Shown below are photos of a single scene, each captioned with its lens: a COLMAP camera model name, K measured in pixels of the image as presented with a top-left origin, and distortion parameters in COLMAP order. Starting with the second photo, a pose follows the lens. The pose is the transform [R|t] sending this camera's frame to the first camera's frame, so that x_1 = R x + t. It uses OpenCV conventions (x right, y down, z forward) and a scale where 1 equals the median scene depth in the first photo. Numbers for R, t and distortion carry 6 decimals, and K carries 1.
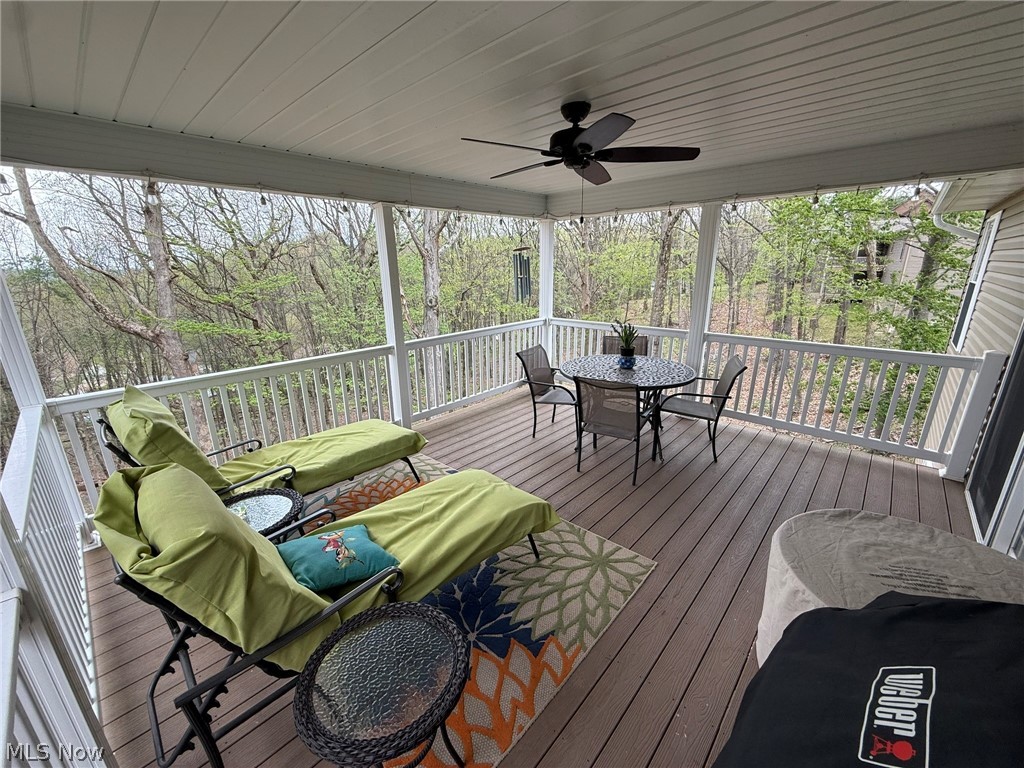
lens RADIAL K [[406.2, 0, 508.2], [0, 406.2, 384.4], [0, 0, 1]] dist [0.001347, 0.000682]
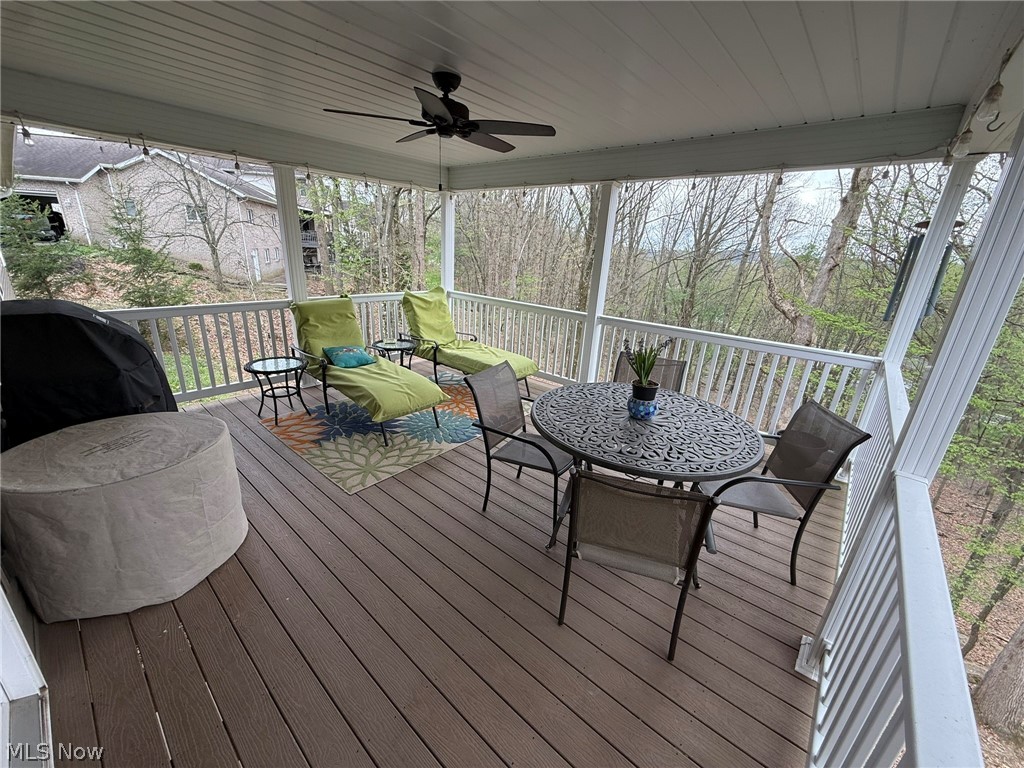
lens RADIAL K [[406.2, 0, 508.5], [0, 406.2, 383.1], [0, 0, 1]] dist [0.001347, 0.000682]
pose [[0.032087, 0.350974, -0.935835, 1.249209], [-0.334301, 0.886159, 0.320882, -0.348982], [0.941920, 0.302555, 0.145765, 1.048231]]
